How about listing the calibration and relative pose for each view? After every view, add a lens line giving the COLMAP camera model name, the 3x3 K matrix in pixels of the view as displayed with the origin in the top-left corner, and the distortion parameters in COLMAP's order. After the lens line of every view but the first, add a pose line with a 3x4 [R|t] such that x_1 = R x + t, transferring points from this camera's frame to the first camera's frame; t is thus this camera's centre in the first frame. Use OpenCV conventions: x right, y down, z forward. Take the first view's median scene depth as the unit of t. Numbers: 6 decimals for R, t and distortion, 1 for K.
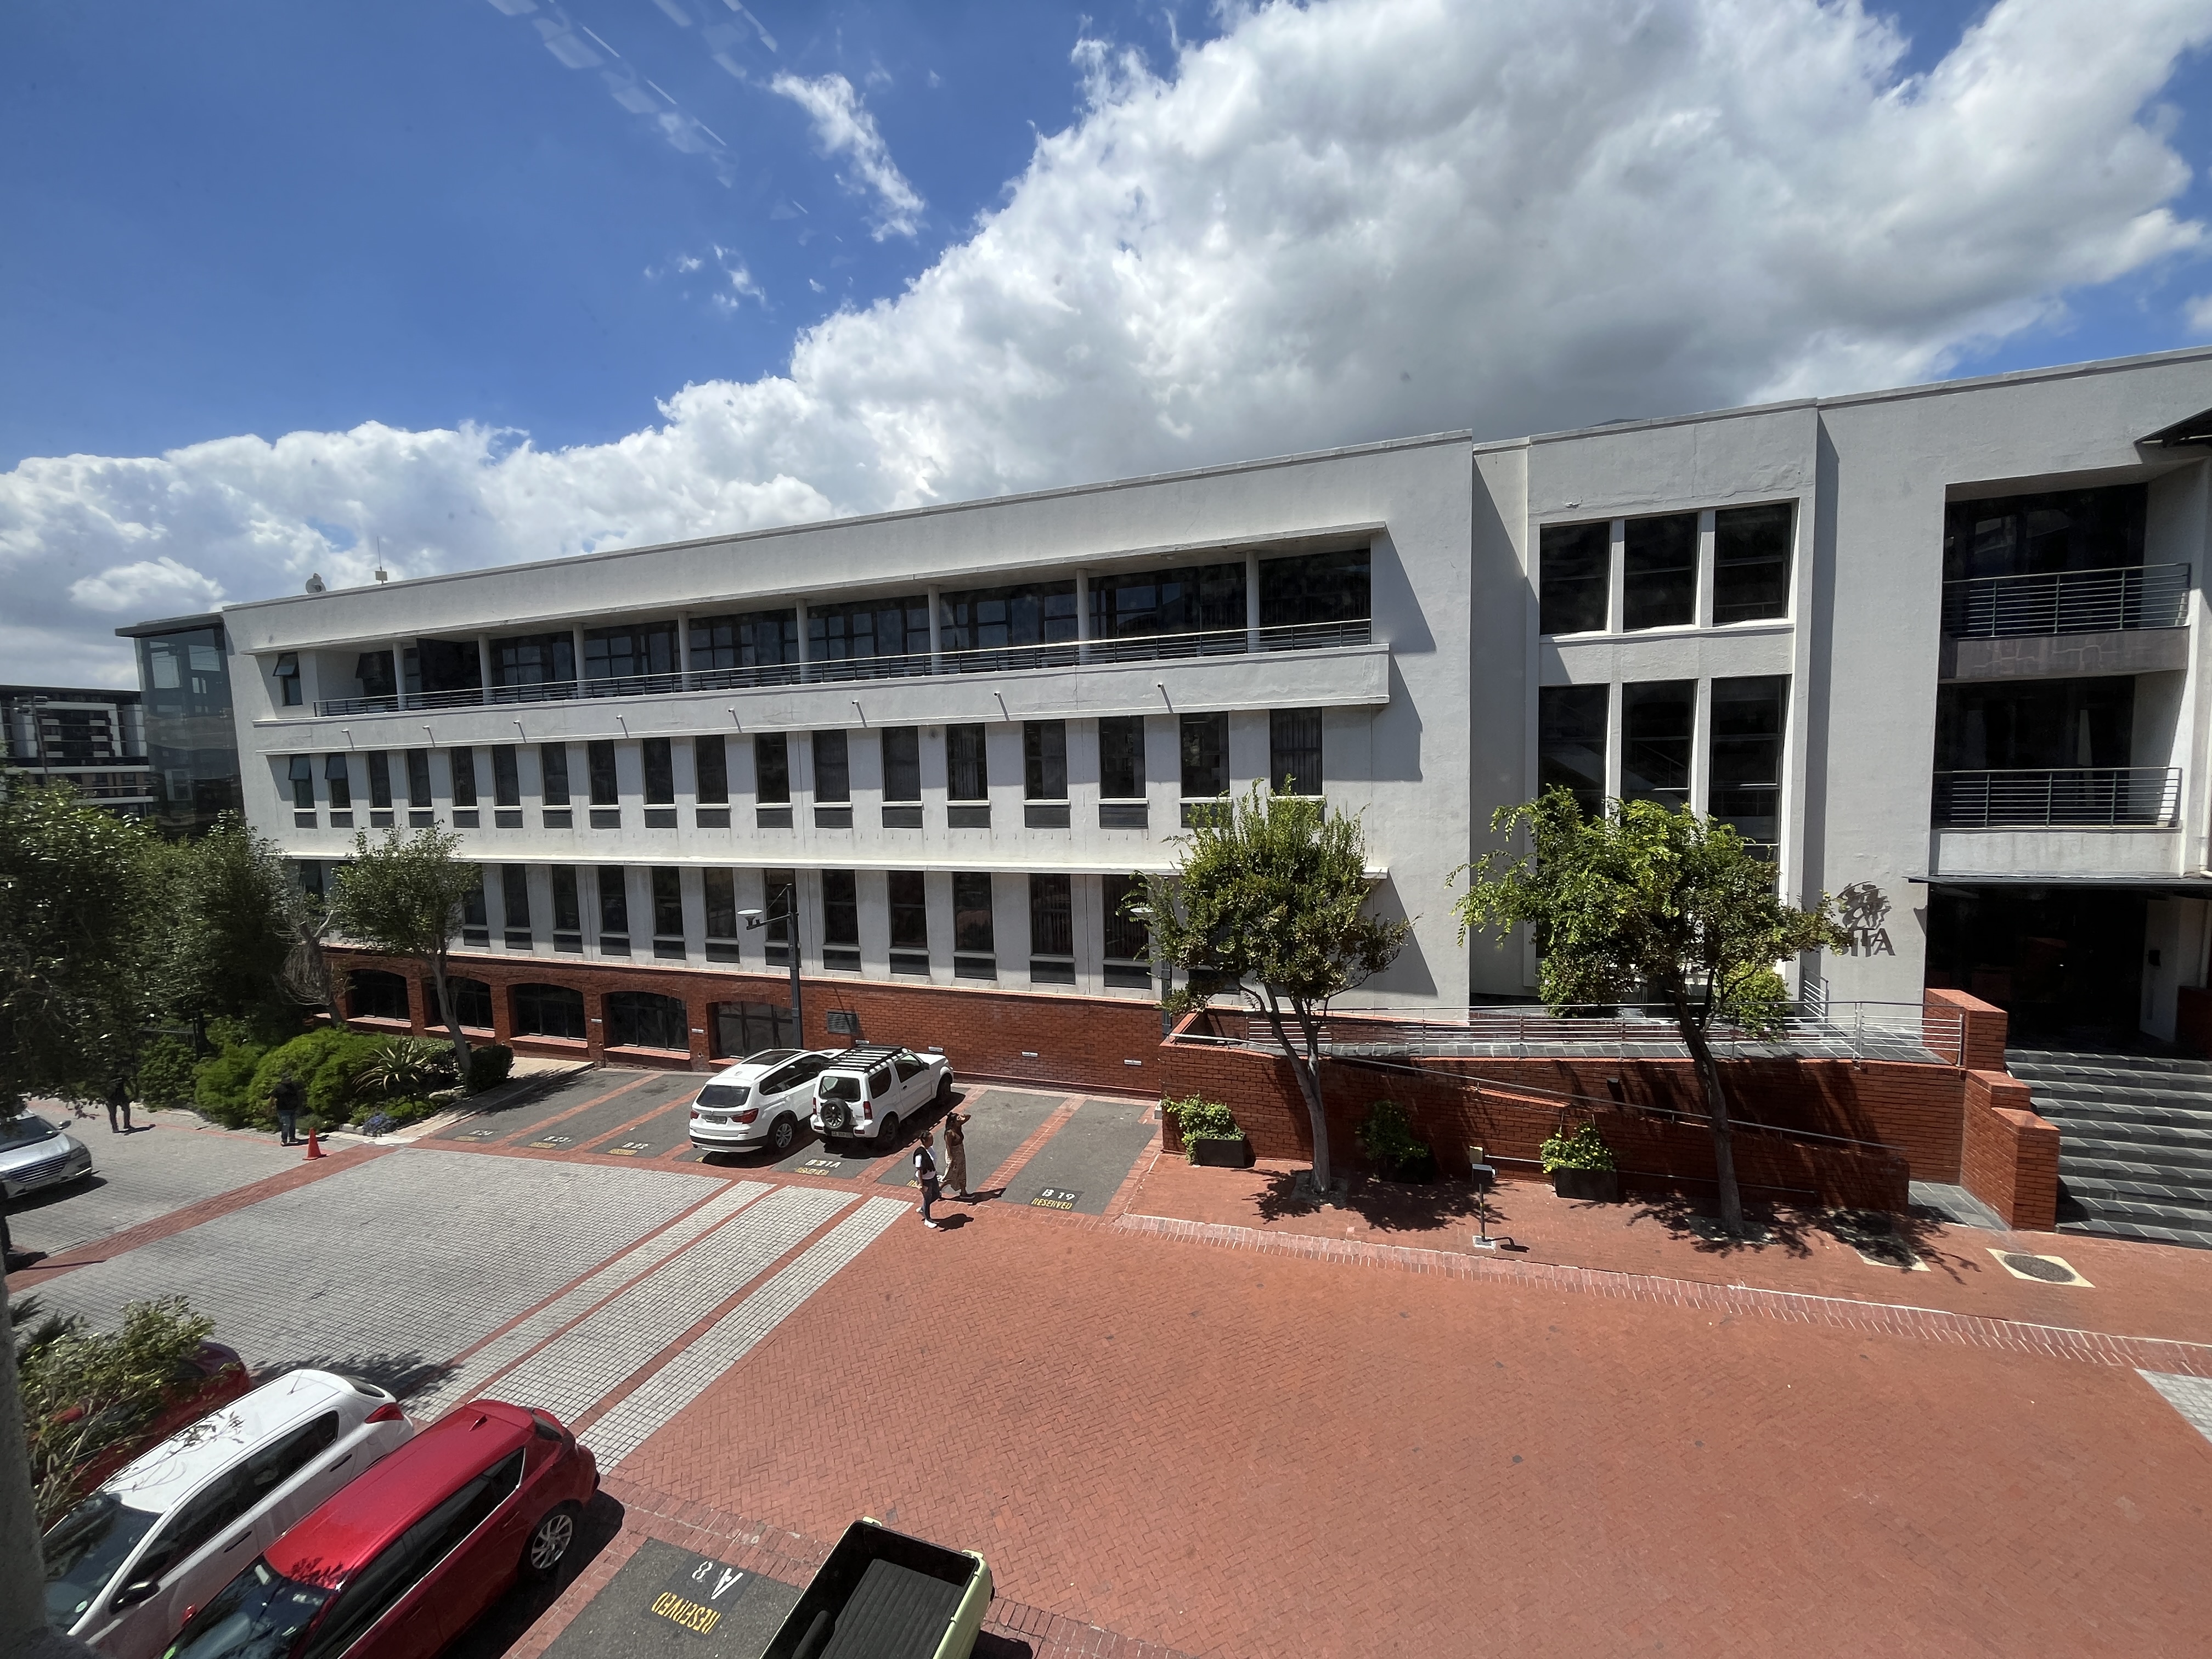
lens RADIAL K [[897.7, 0, 1107.2], [0, 897.7, 824.8], [0, 0, 1]] dist [-0.003574, 0.001593]
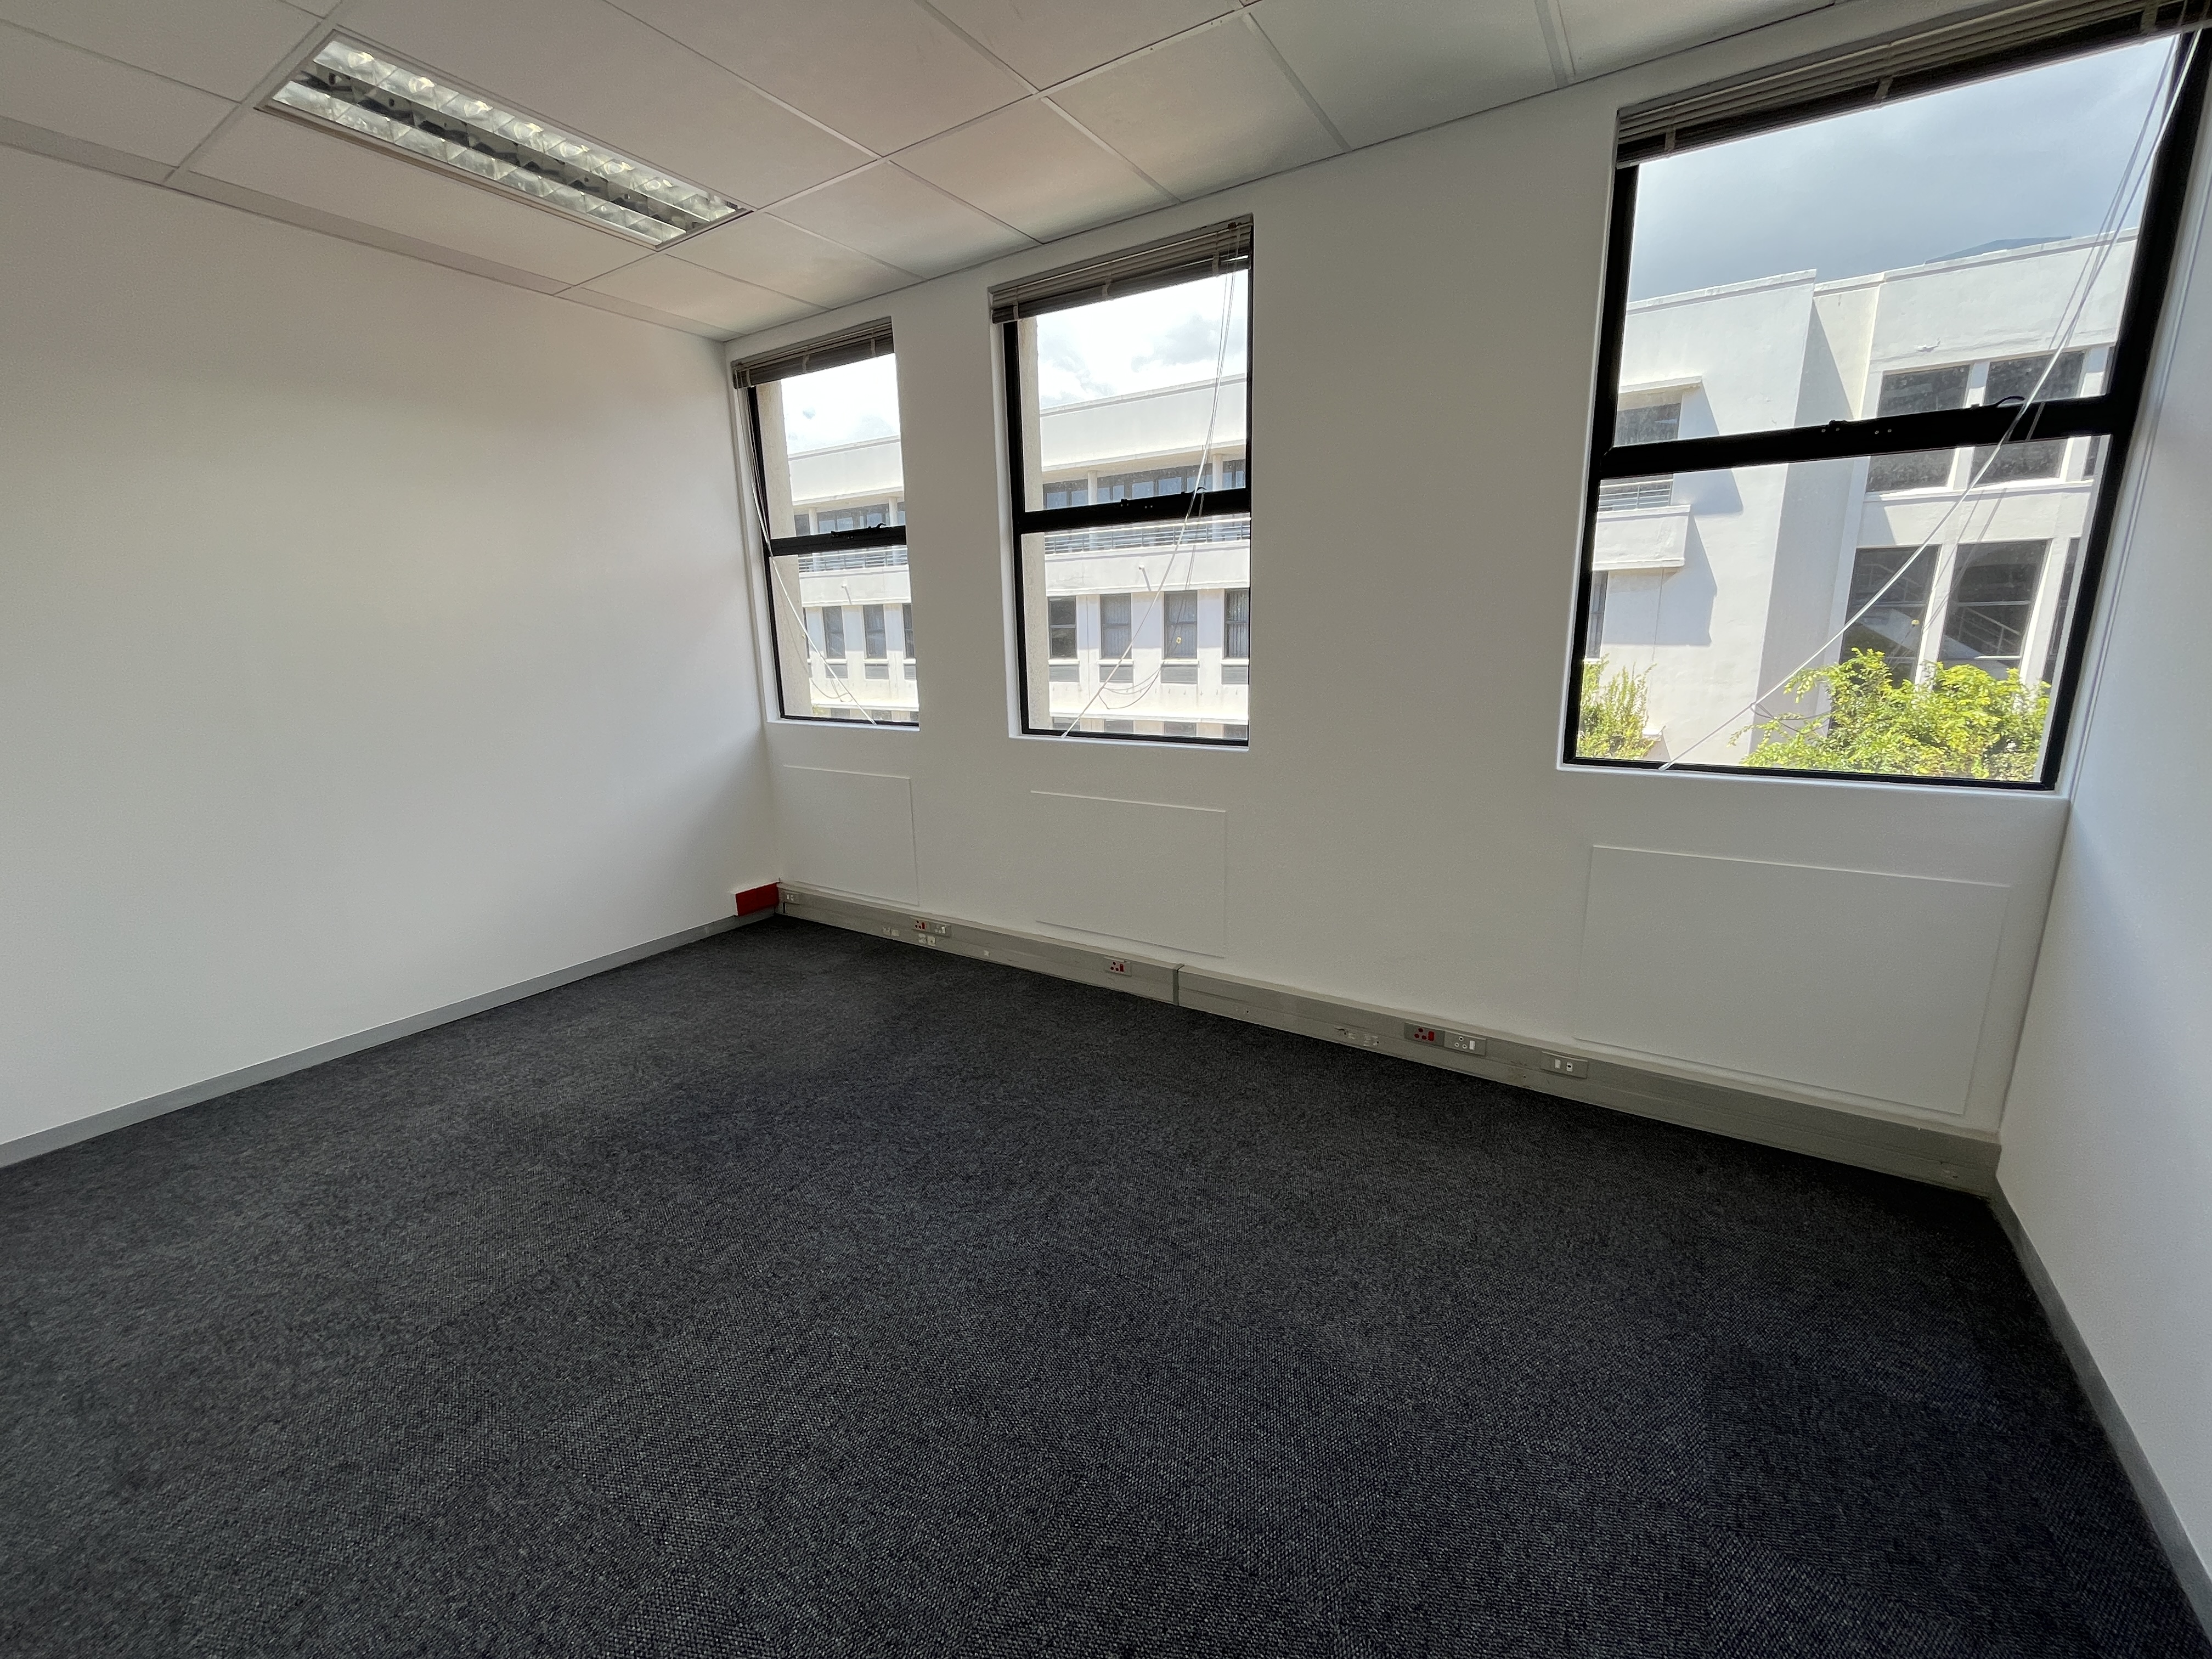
lens RADIAL K [[897.7, 0, 1100.1], [0, 897.7, 825.8], [0, 0, 1]] dist [-0.003574, 0.001593]
pose [[0.976032, 0.055920, -0.210320, -0.099071], [-0.024908, 0.988777, 0.147307, 0.021329], [0.216197, -0.138537, 0.966471, -0.160271]]
